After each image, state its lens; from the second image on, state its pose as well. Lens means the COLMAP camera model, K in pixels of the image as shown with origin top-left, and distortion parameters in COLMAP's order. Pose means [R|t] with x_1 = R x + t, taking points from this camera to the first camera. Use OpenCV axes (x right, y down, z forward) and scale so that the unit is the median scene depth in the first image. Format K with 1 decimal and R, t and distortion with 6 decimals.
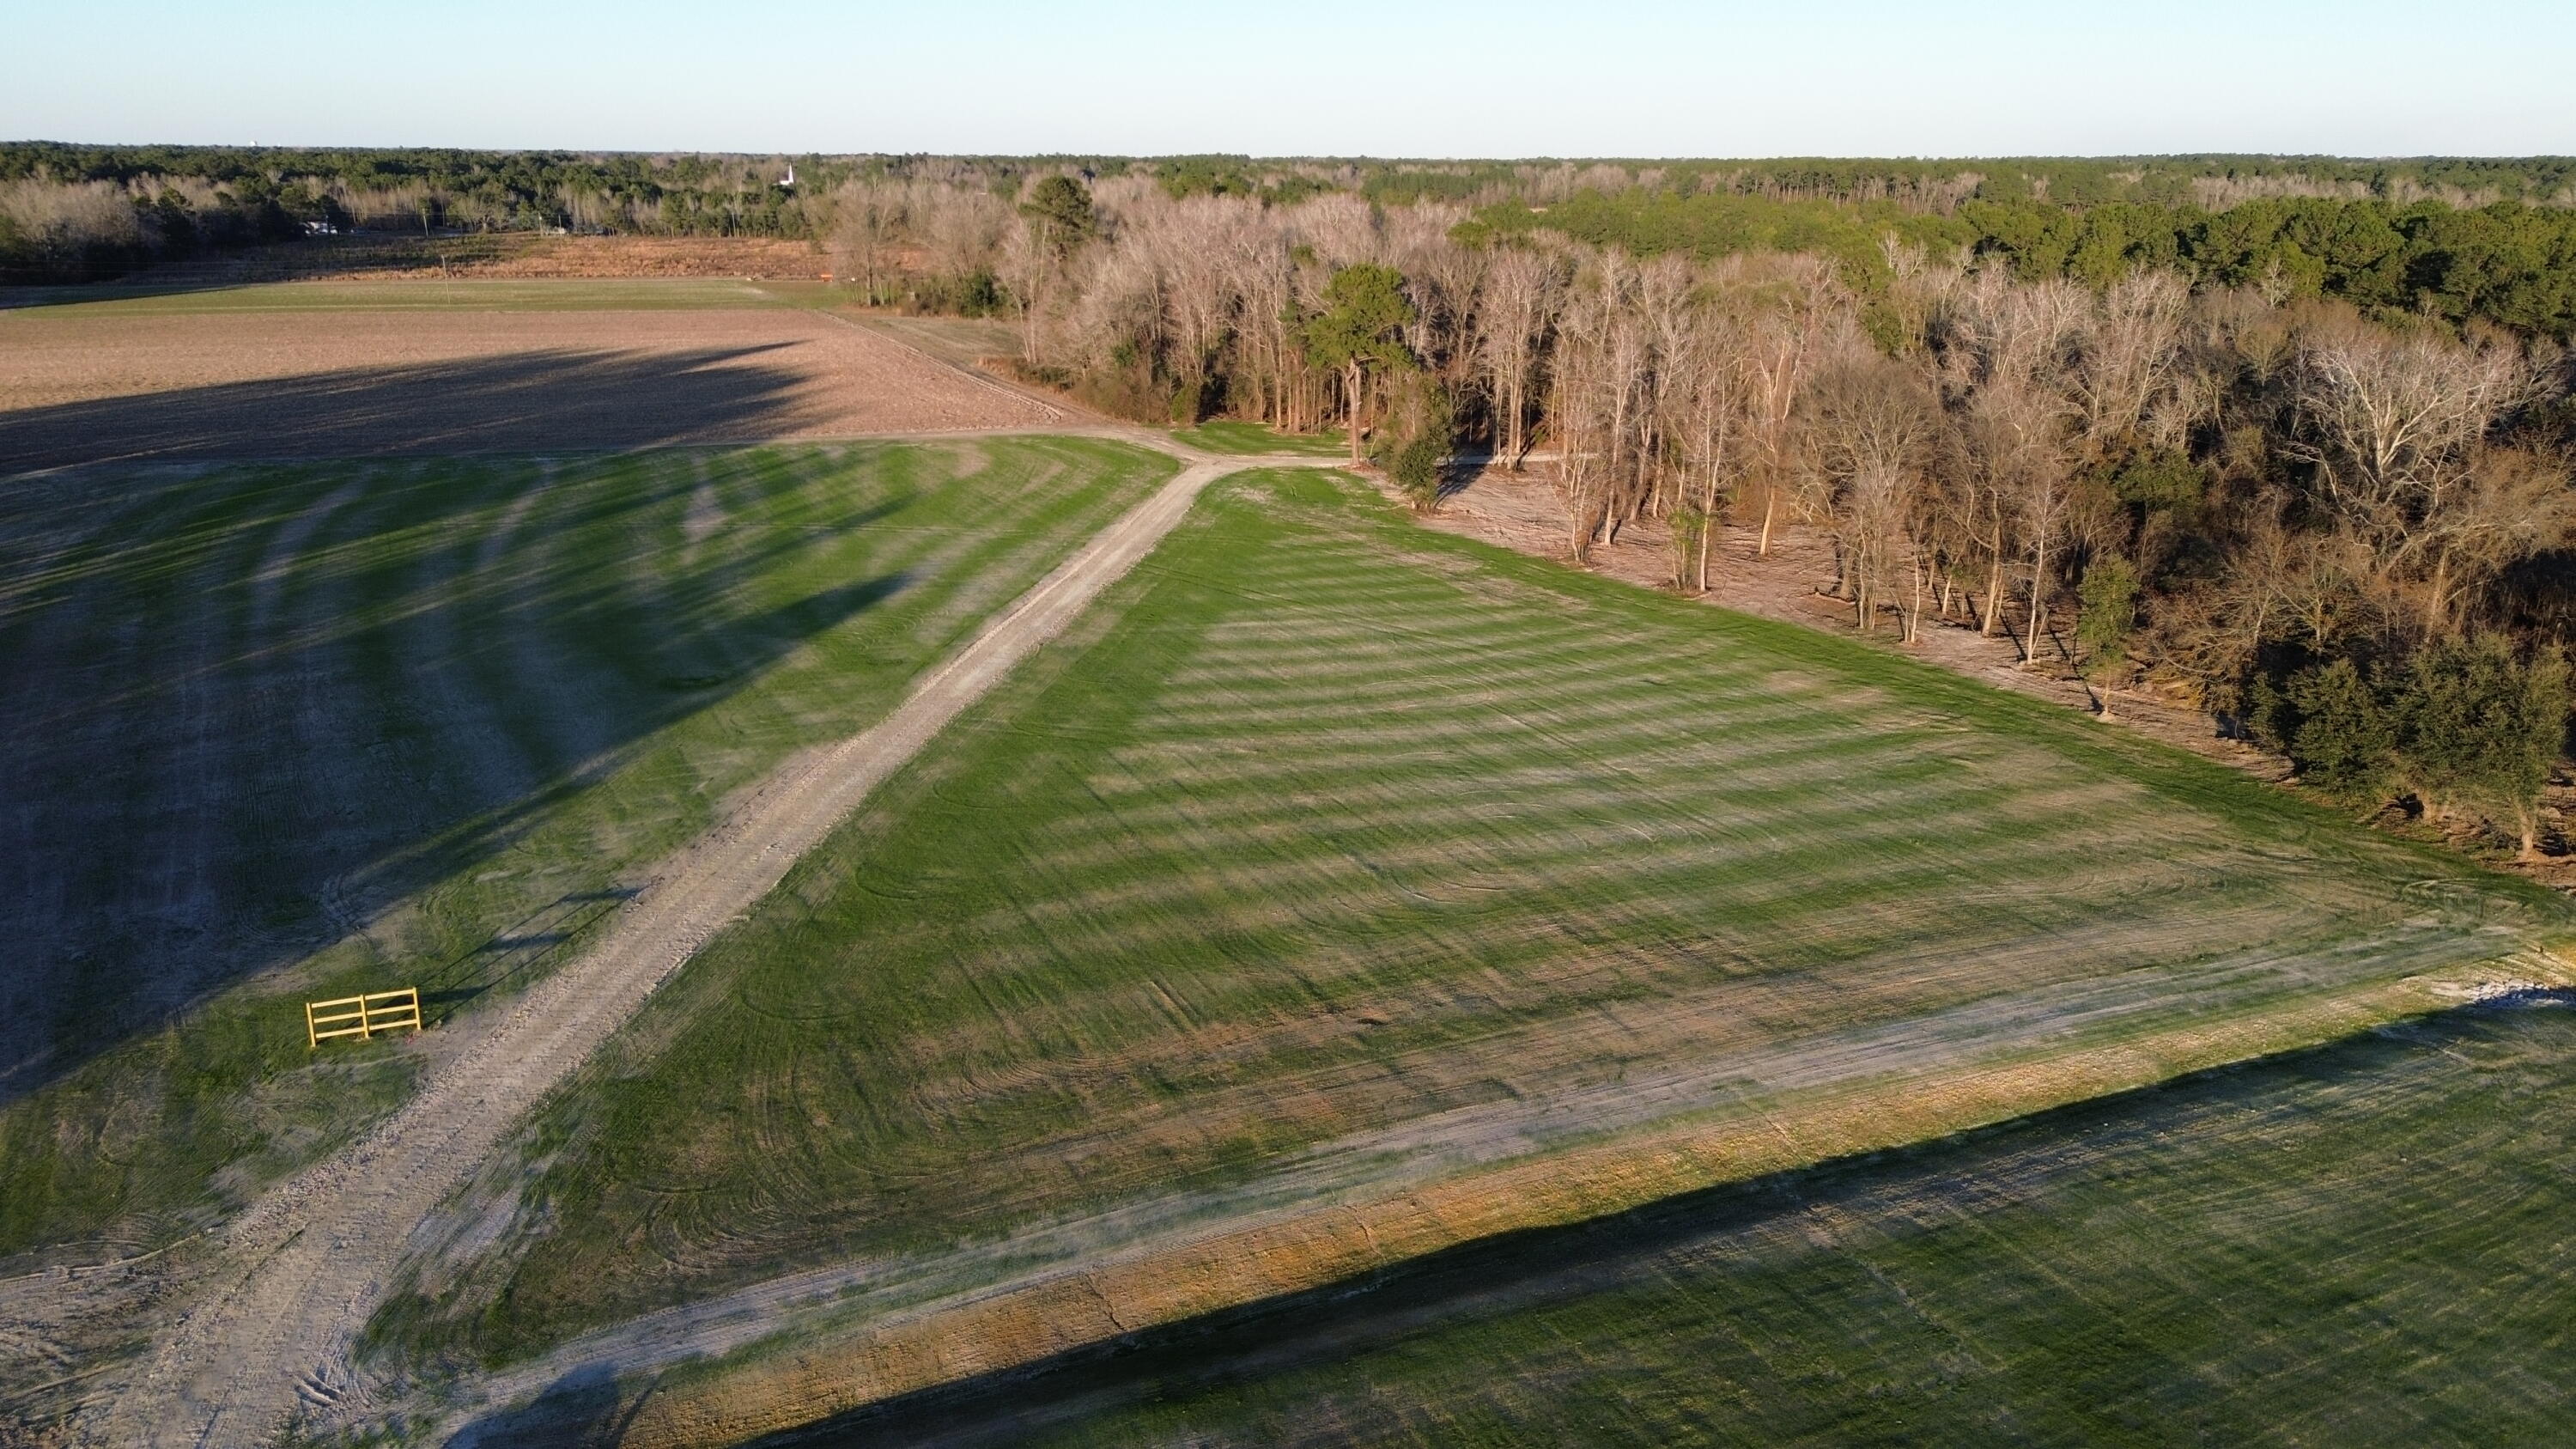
lens RADIAL K [[1796.0, 0, 1294.0], [0, 1796.0, 722.2], [0, 0, 1]] dist [0.083939, -0.081314]
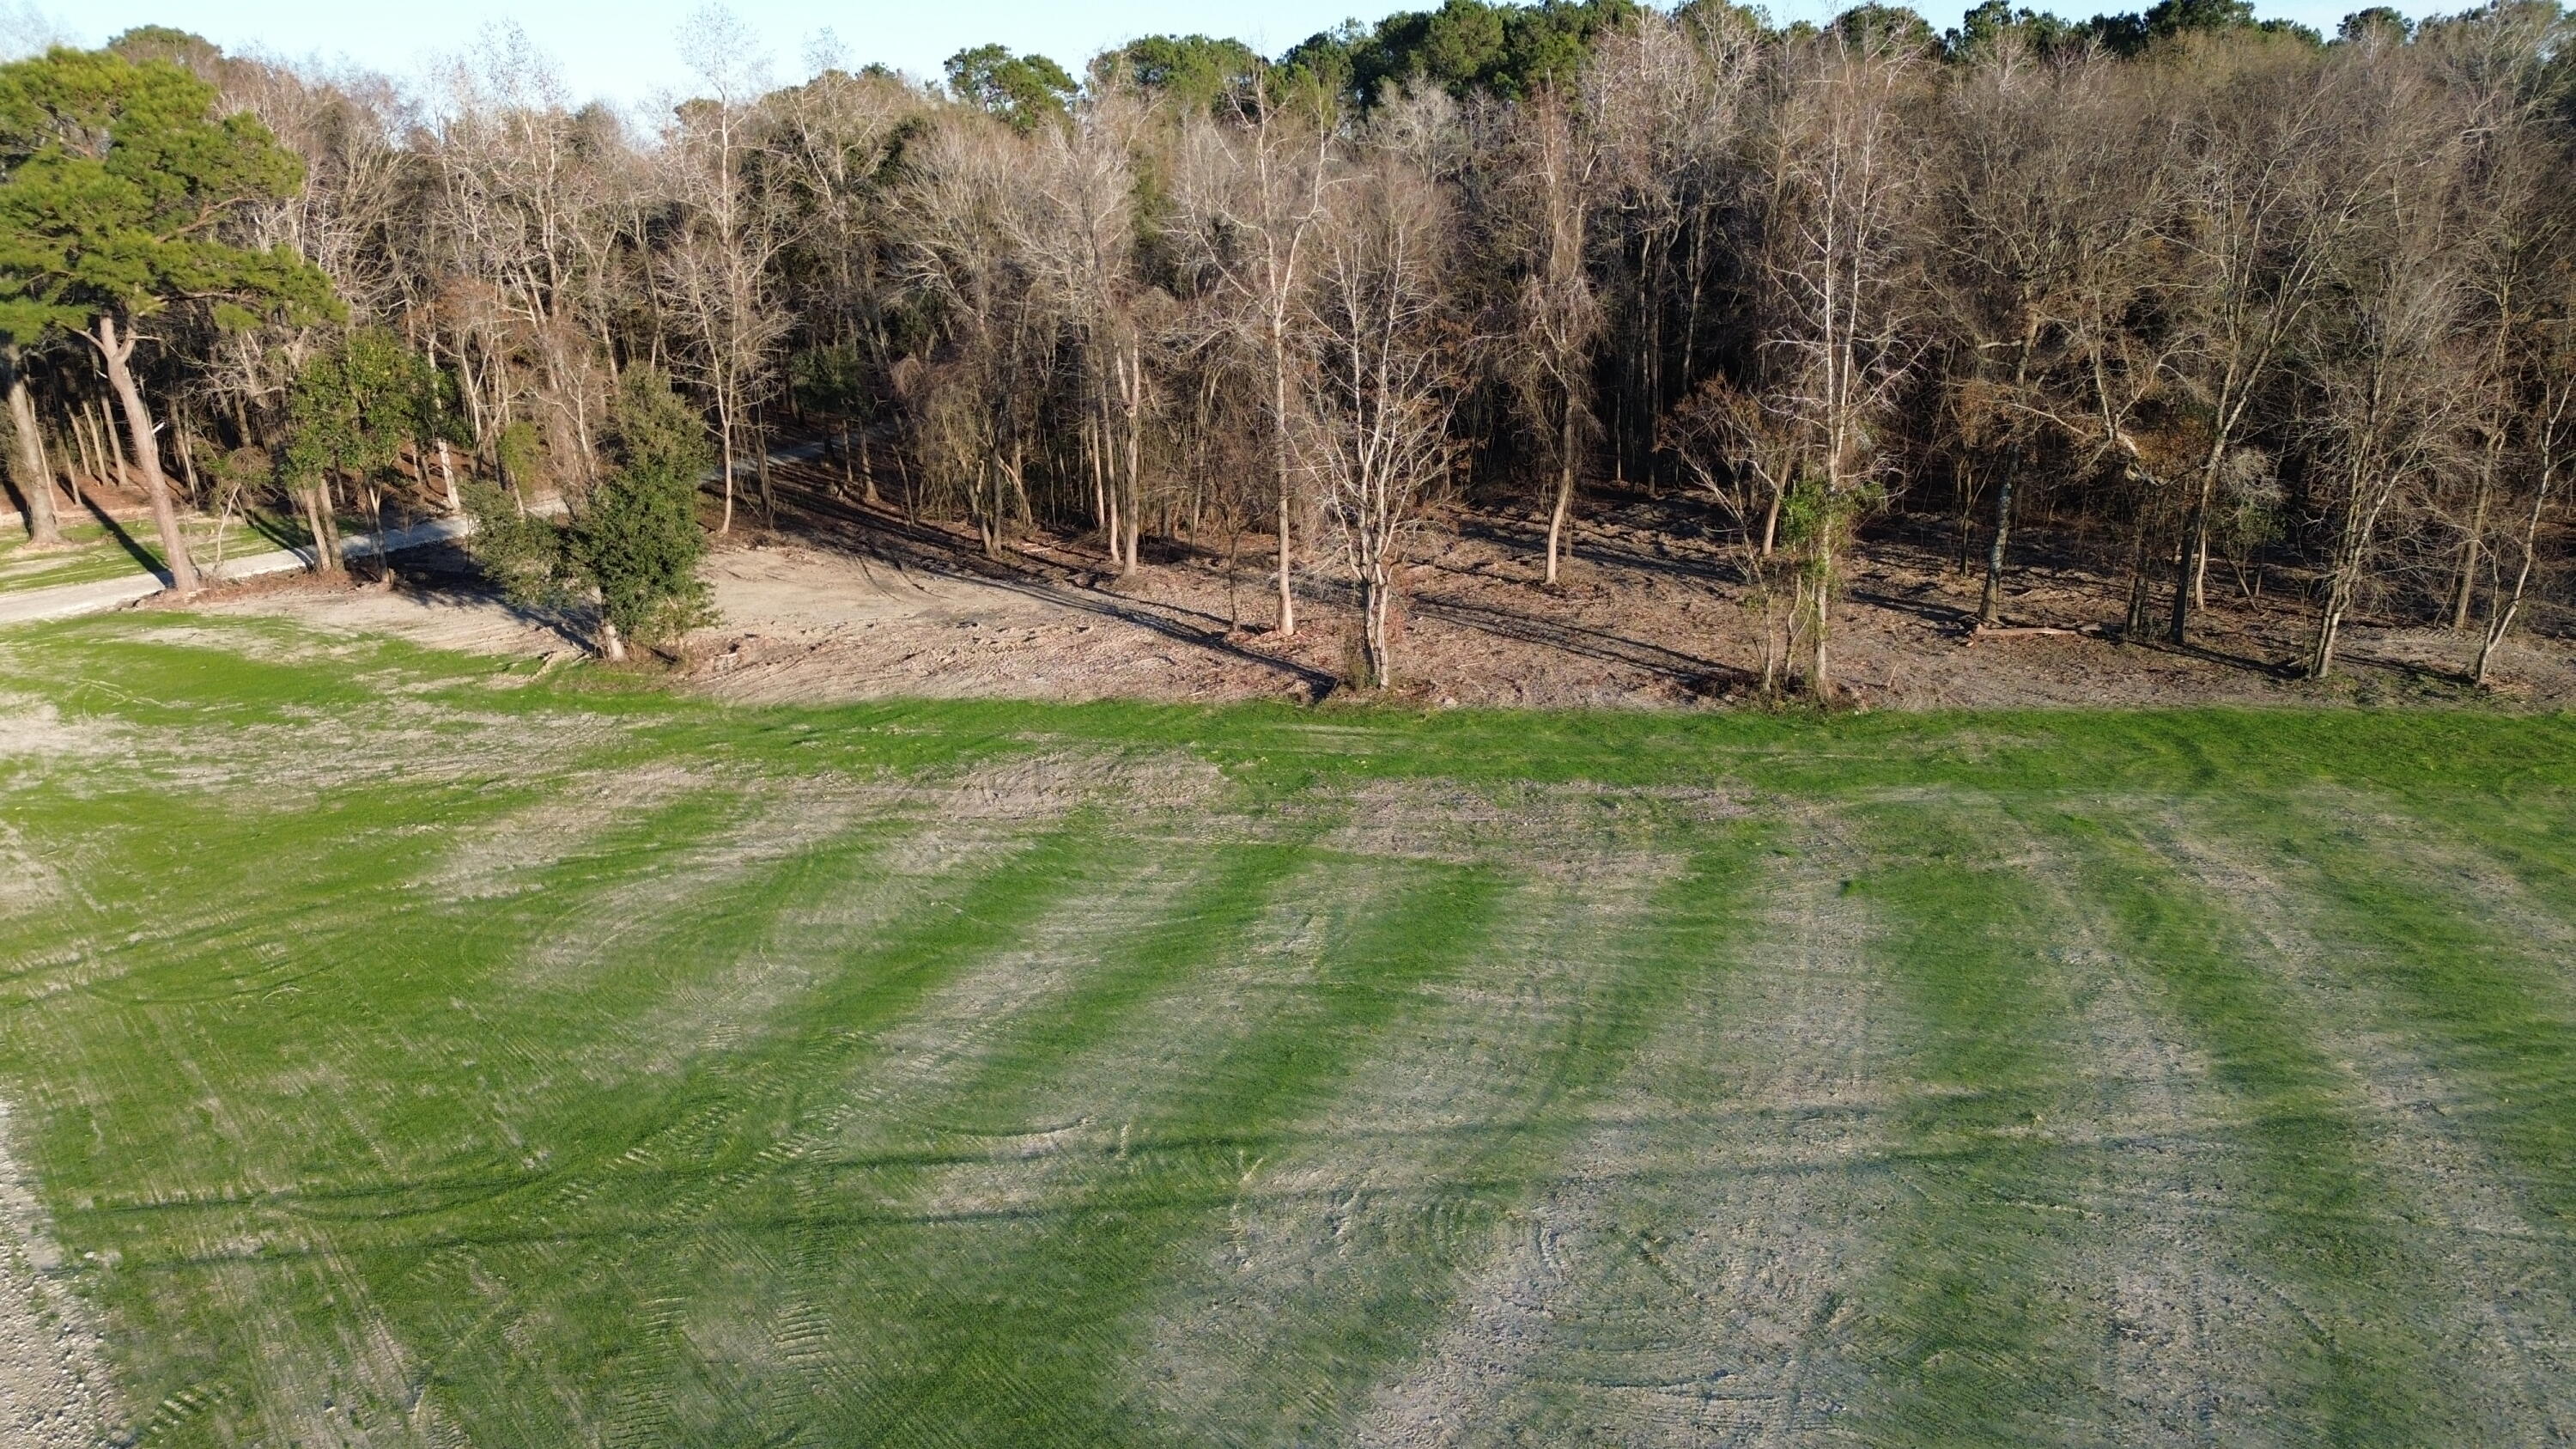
lens RADIAL K [[1796.0, 0, 1294.0], [0, 1796.0, 722.2], [0, 0, 1]] dist [0.083939, -0.081314]
pose [[0.654481, -0.248312, 0.714139, -0.207447], [0.258270, 0.961140, 0.097501, -0.203449], [-0.710599, 0.120628, 0.693180, 1.235543]]
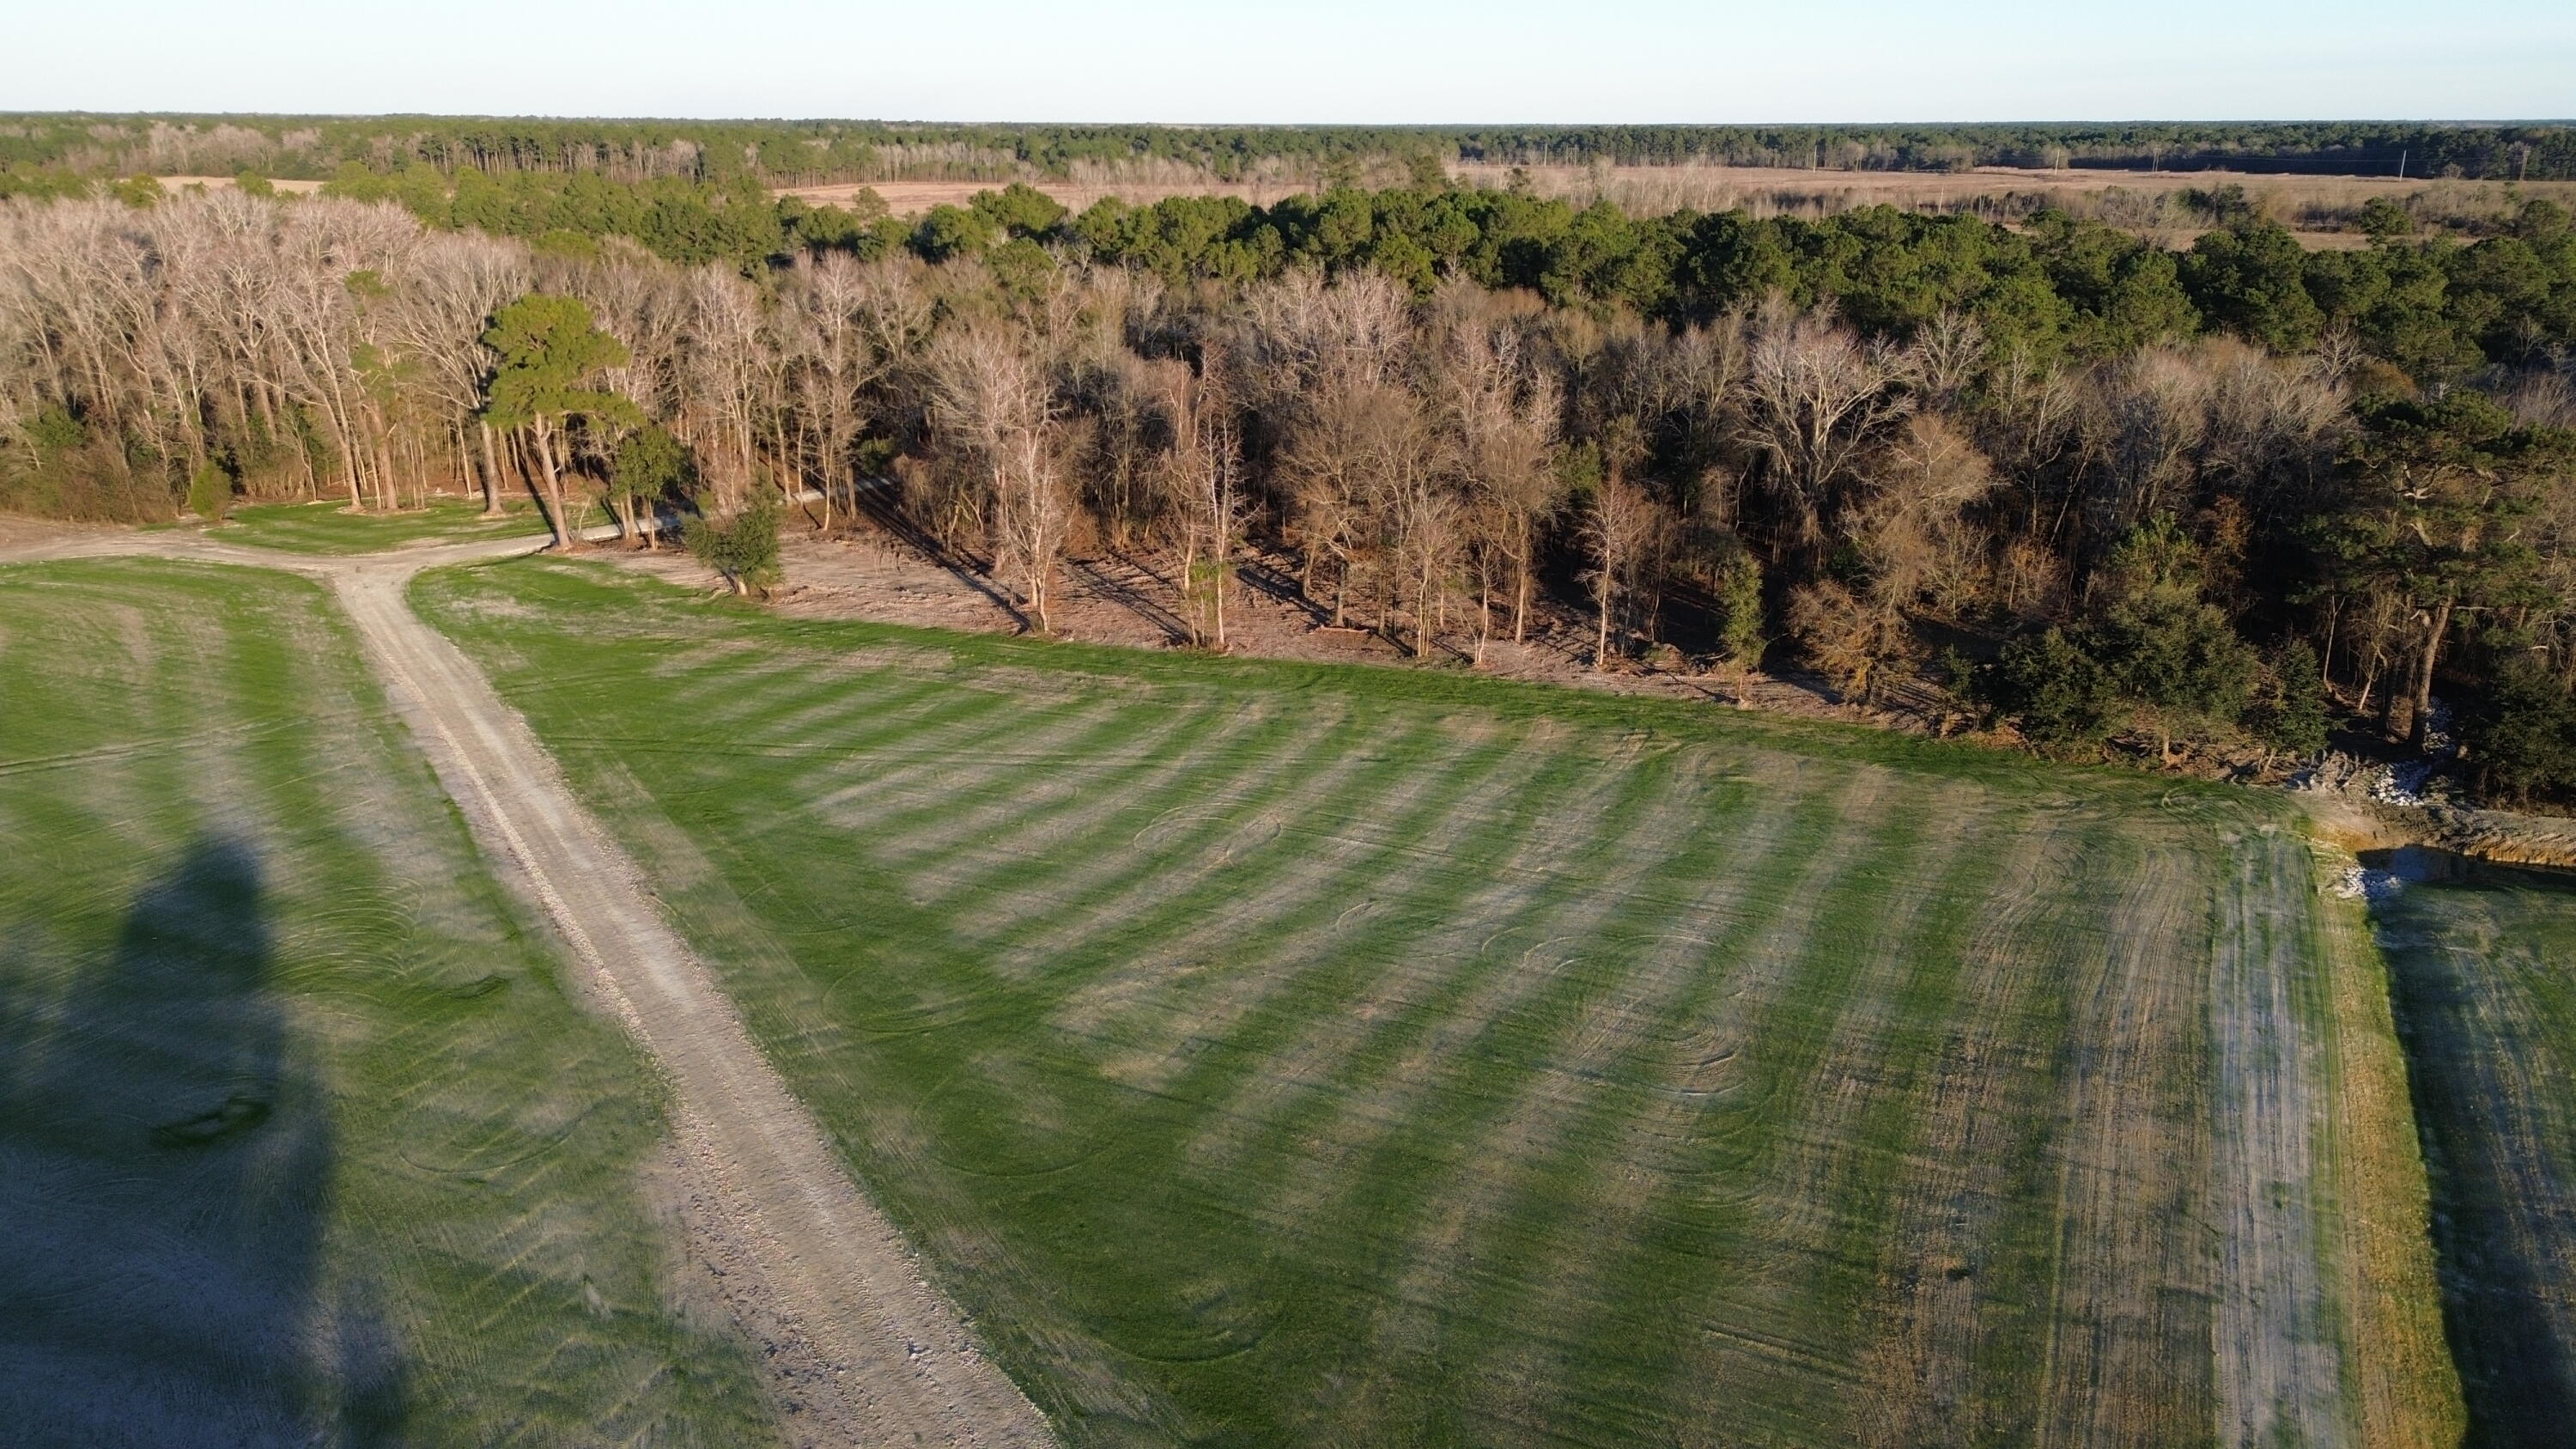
lens RADIAL K [[1796.0, 0, 1294.0], [0, 1796.0, 722.2], [0, 0, 1]] dist [0.083939, -0.081314]
pose [[0.762053, -0.206020, 0.613865, -0.494721], [0.193346, 0.977182, 0.087933, -0.163652], [-0.617974, 0.051678, 0.784498, 0.384104]]
